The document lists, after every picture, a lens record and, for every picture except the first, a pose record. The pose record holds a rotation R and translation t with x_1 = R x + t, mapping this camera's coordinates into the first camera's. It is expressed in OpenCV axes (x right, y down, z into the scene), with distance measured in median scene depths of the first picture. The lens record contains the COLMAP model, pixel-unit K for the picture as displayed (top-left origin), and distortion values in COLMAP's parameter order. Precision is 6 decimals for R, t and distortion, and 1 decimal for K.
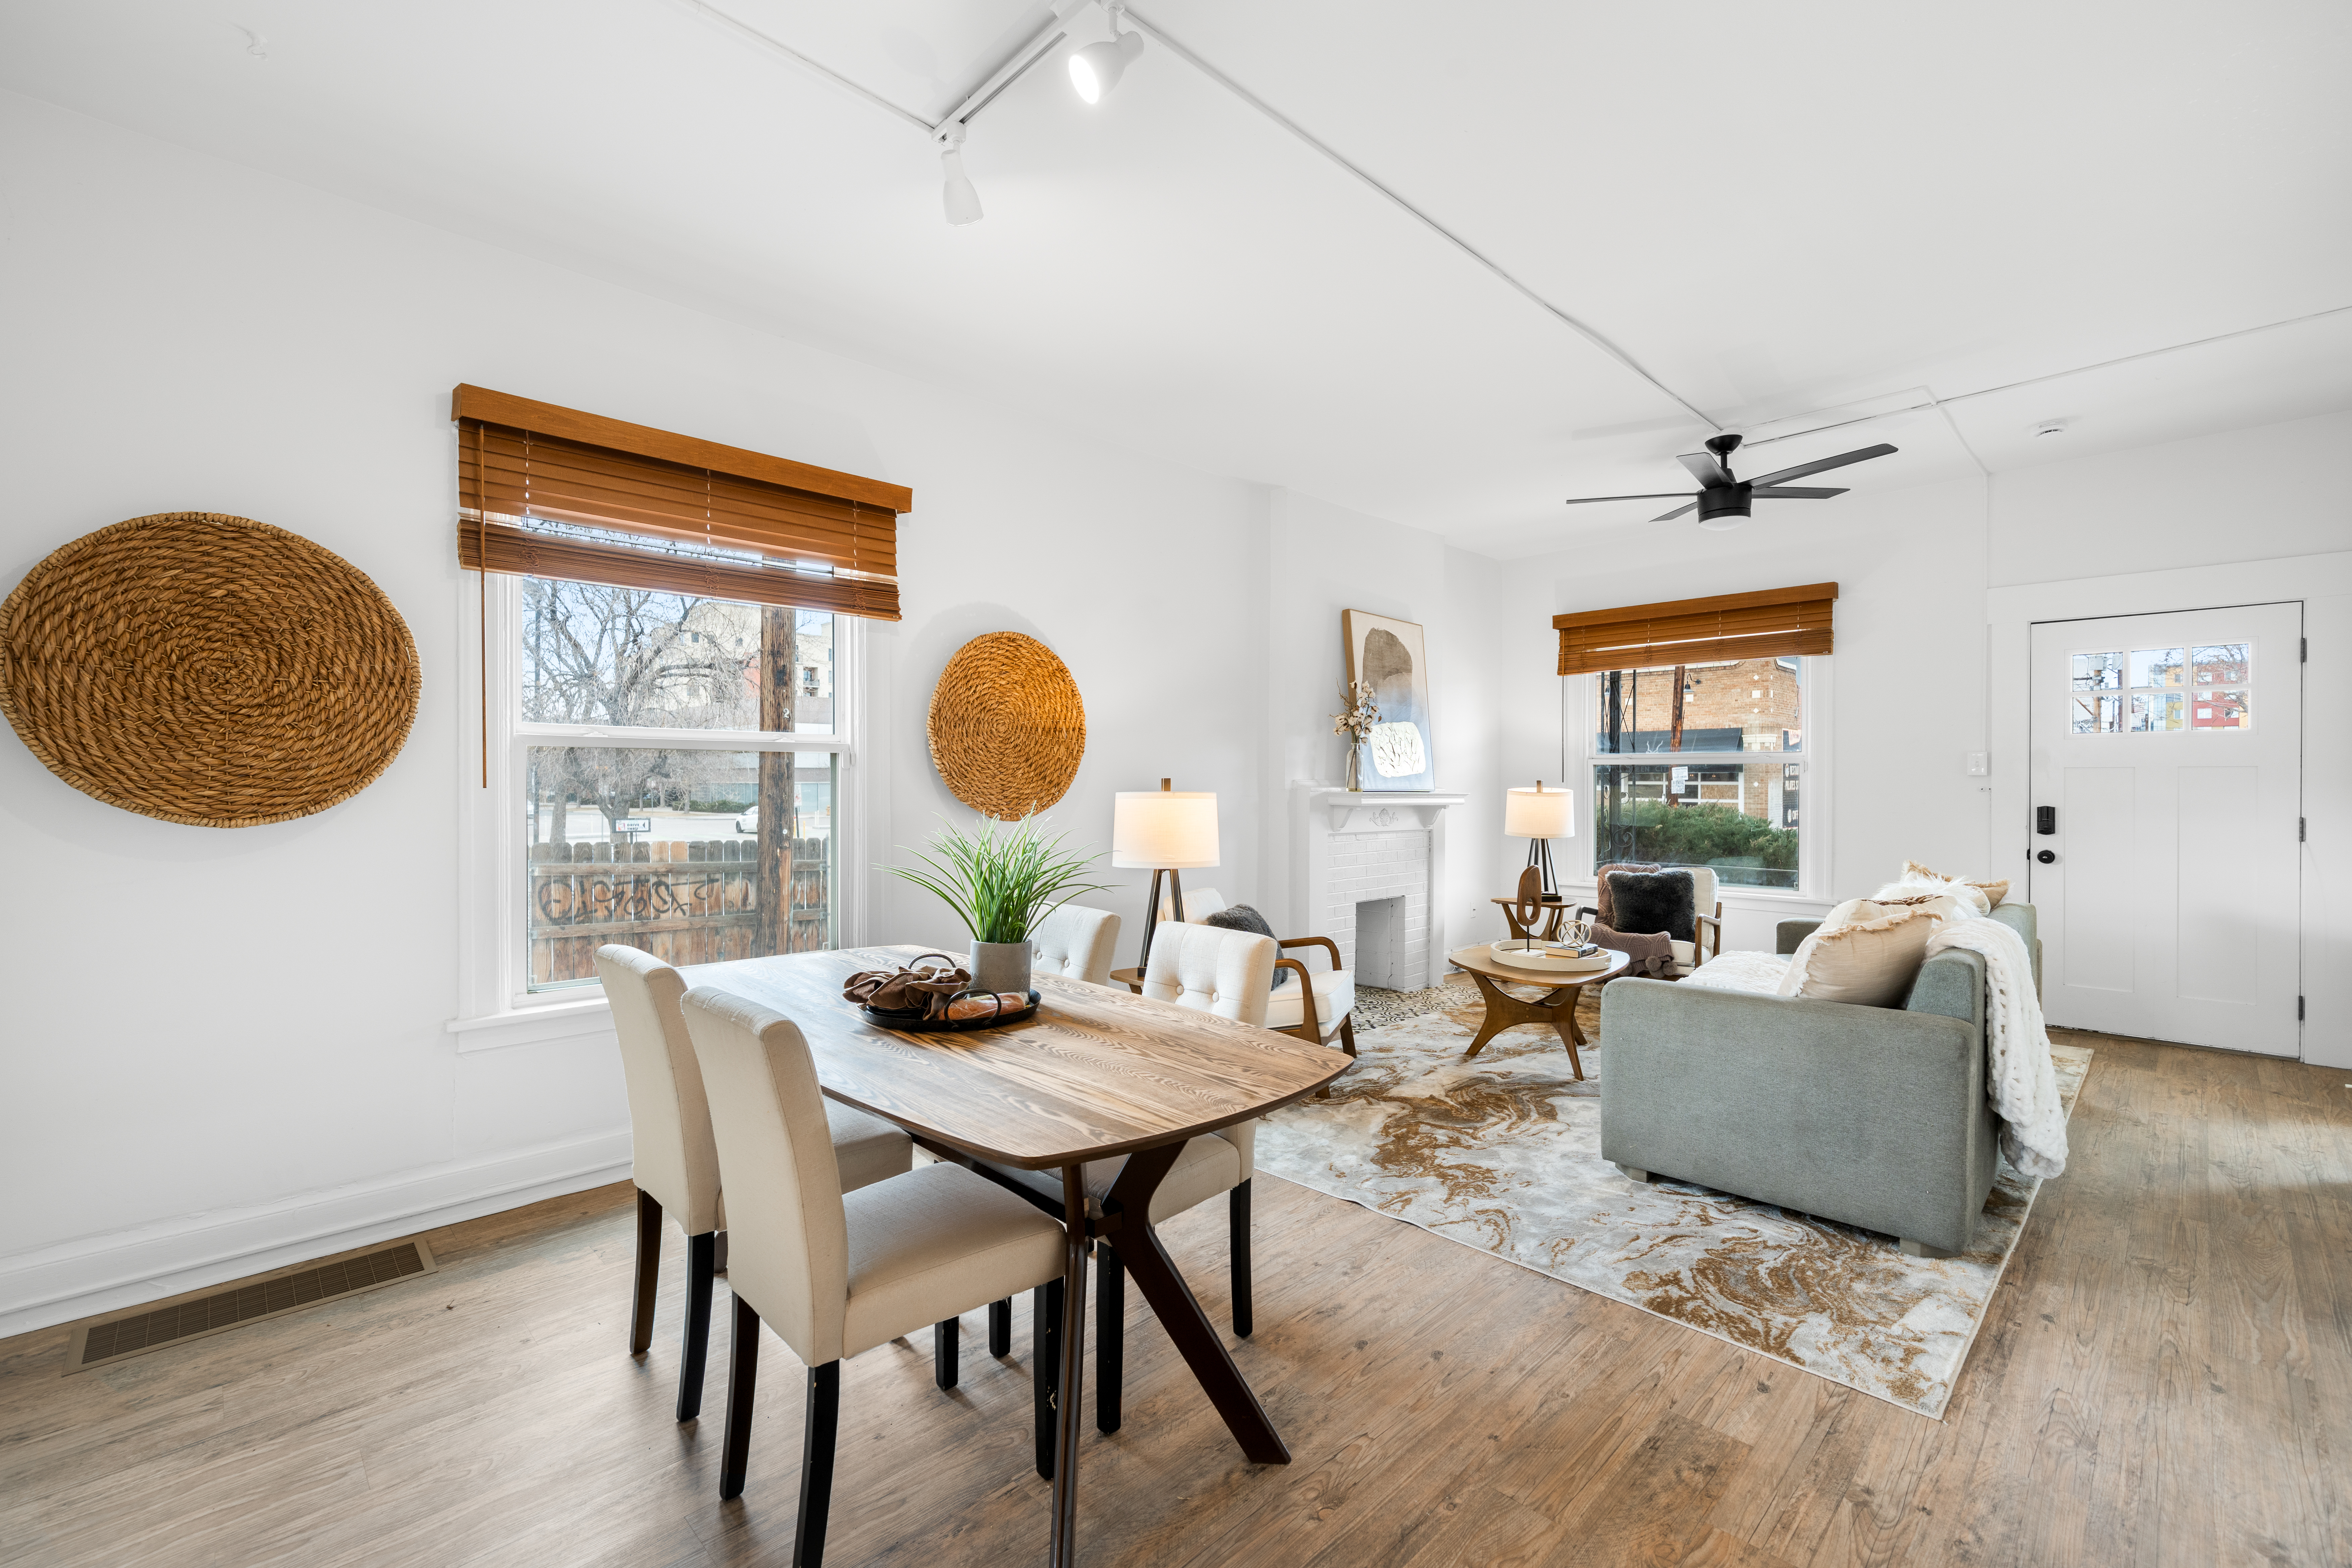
lens RADIAL K [[1007.3, 0, 1163.4], [0, 1007.3, 784.9], [0, 0, 1]] dist [-0.000962, 0.000211]
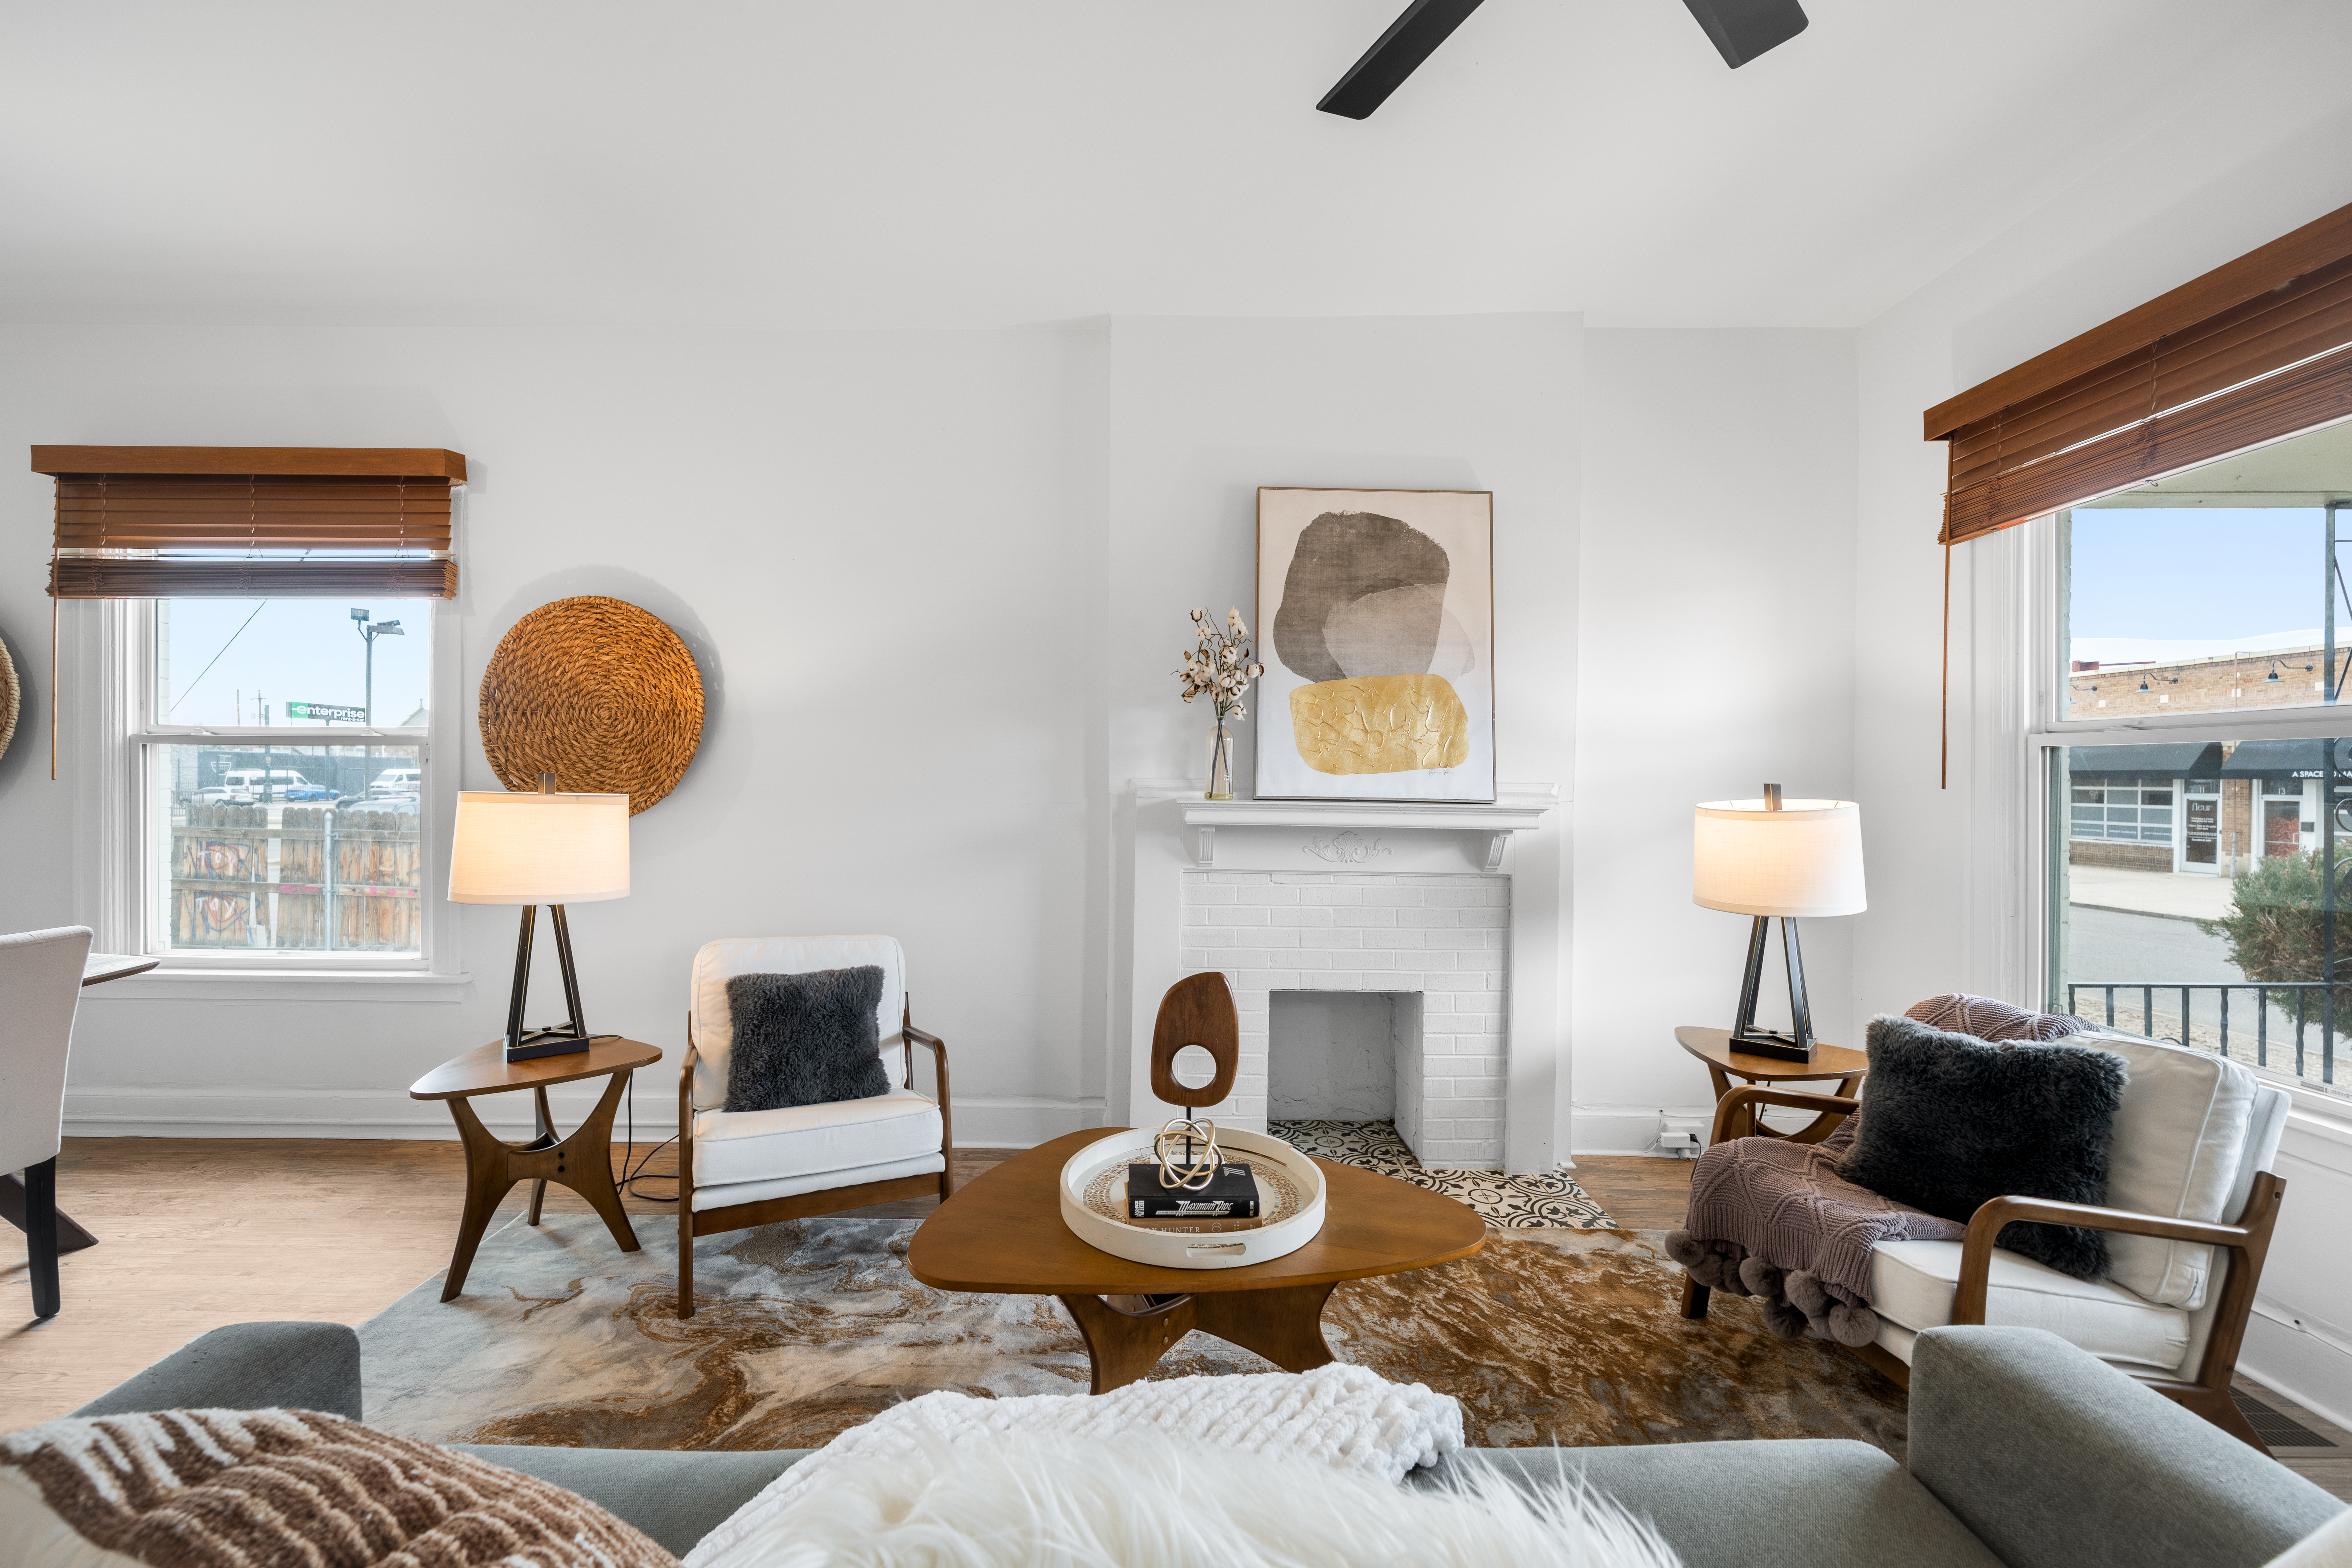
lens RADIAL K [[948.8, 0, 1176.0], [0, 948.8, 784.0], [0, 0, 1]] dist [-0.002226, 0.000141]
pose [[0.712581, 0.008061, -0.701544, 0.794773], [-0.008670, 0.999959, 0.002683, -0.005110], [0.701537, 0.004171, 0.712621, 0.848588]]
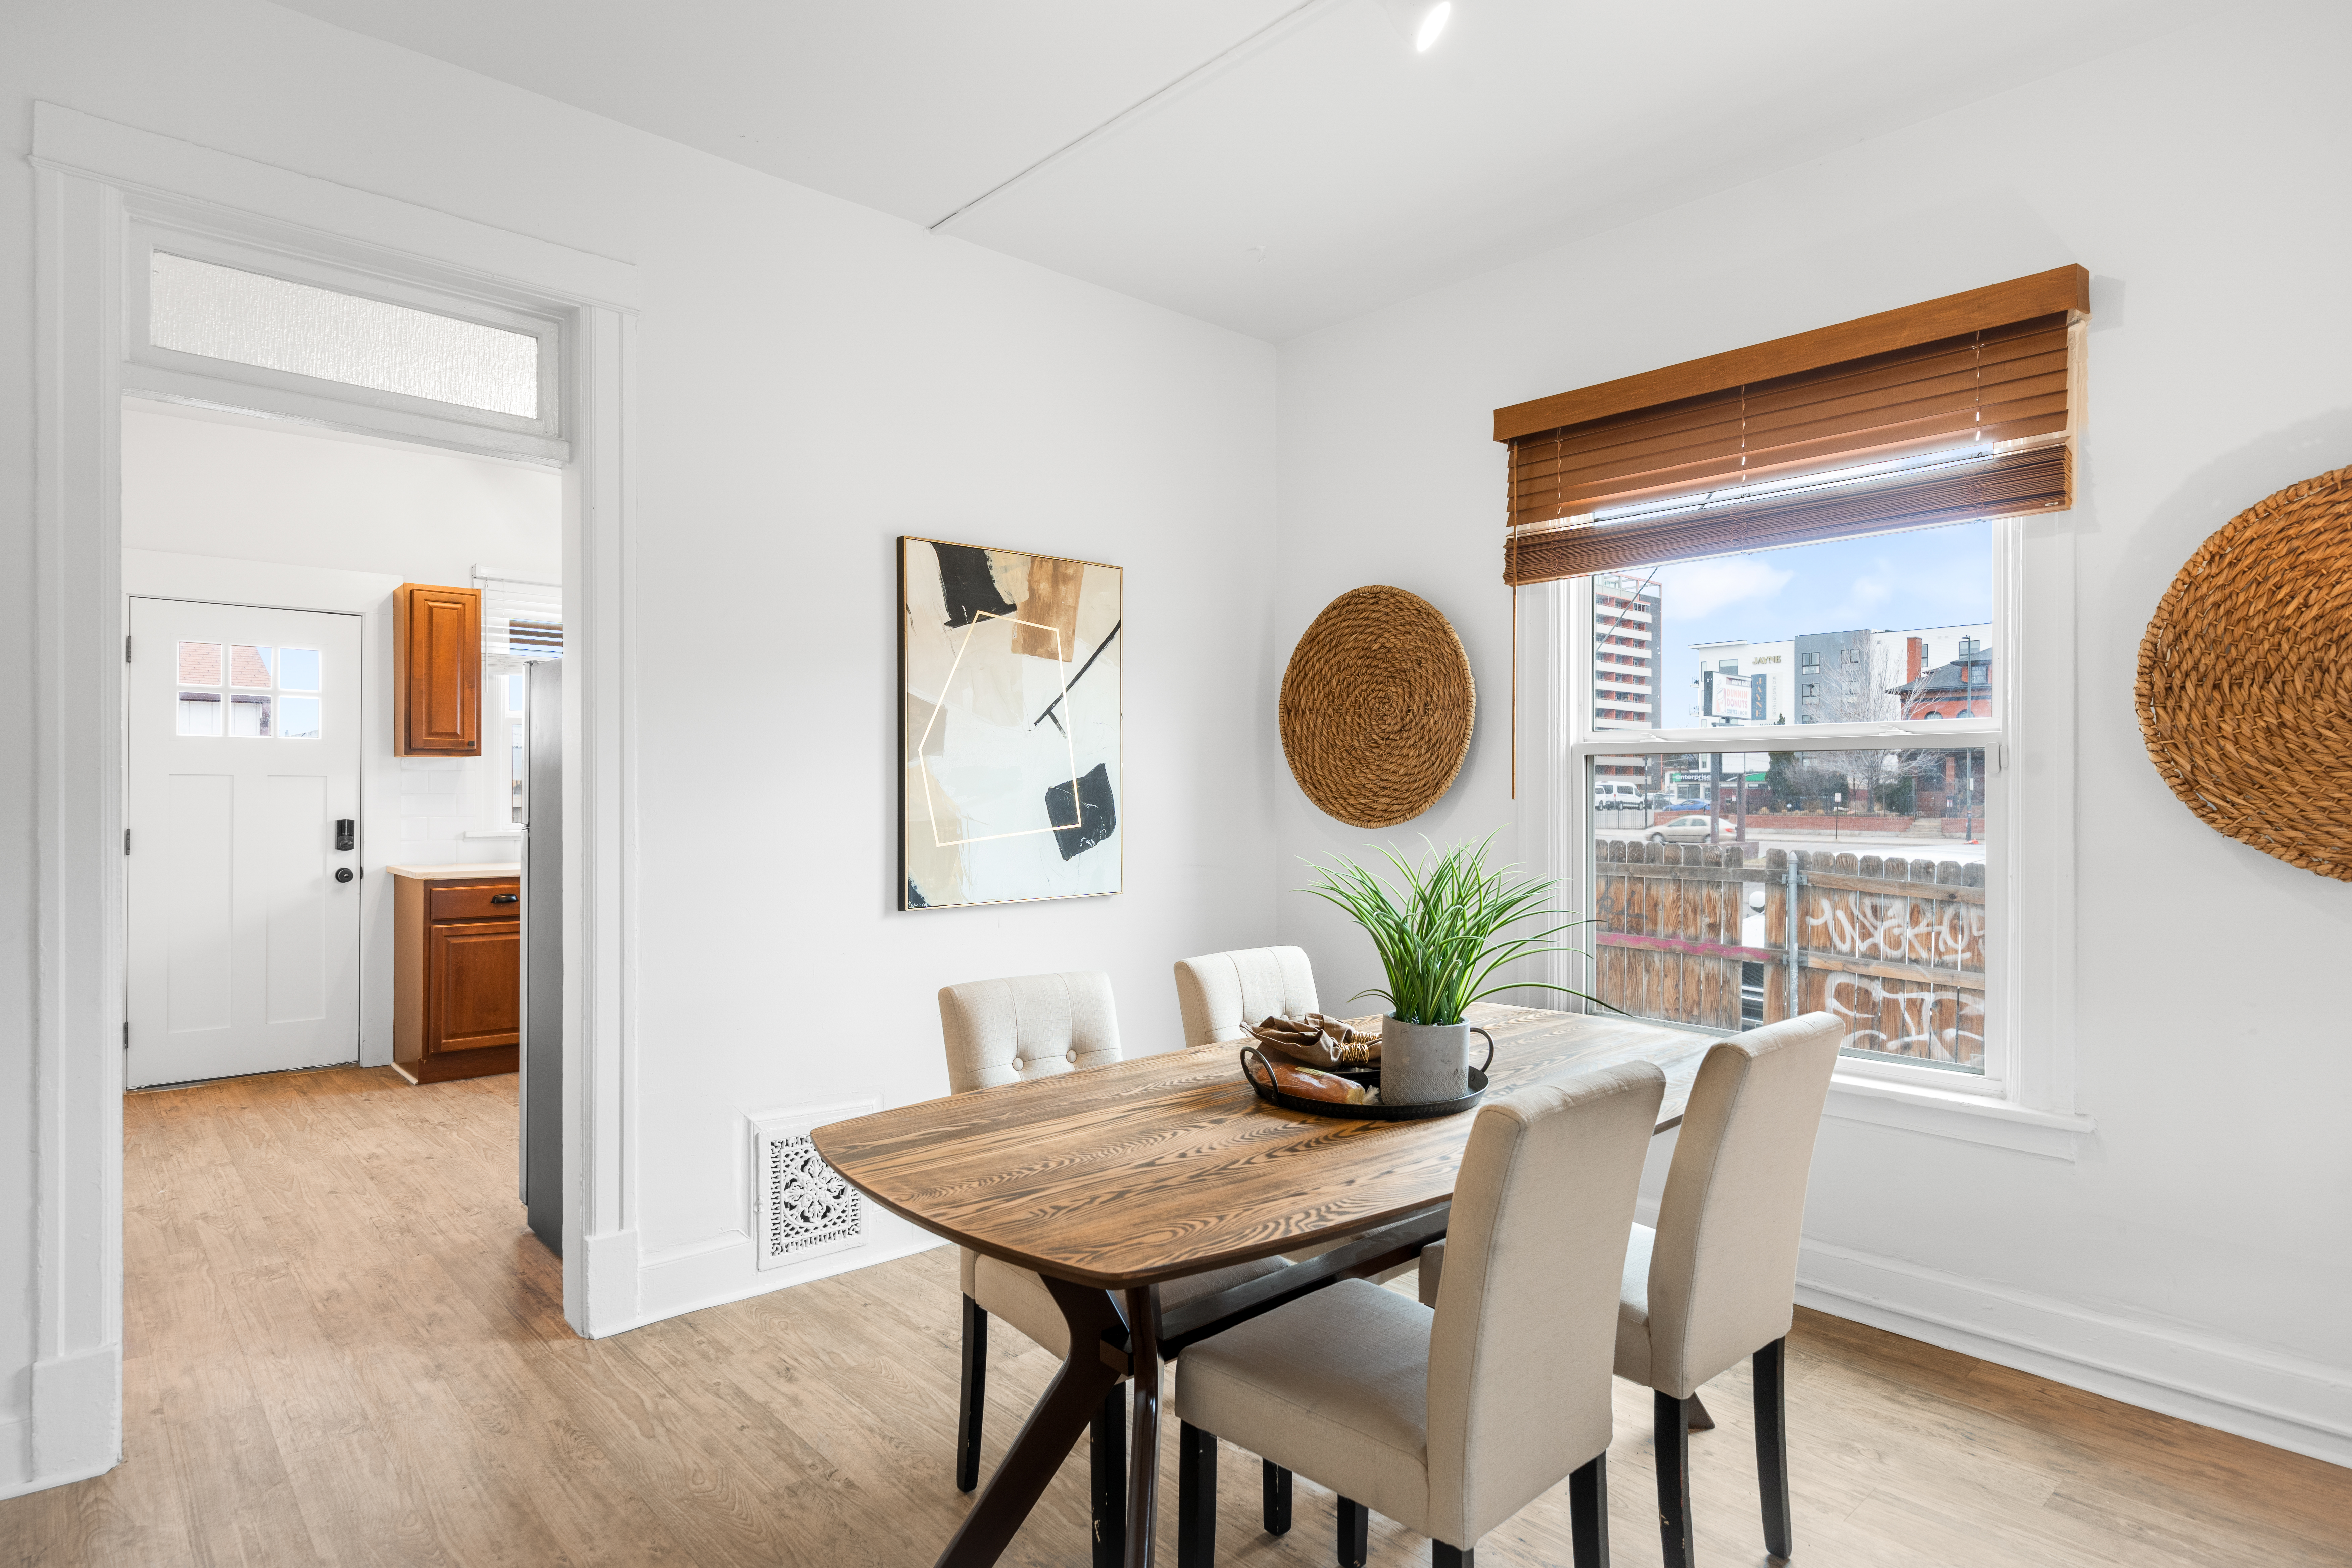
lens RADIAL K [[1266.0, 0, 1174.5], [0, 1266.0, 790.6], [0, 0, 1]] dist [0.000120, -0.000162]
pose [[-0.037941, 0.000002, -0.999280, 0.455248], [-0.006742, 0.999977, 0.000258, -0.002937], [0.999257, 0.006747, -0.037940, 0.529187]]
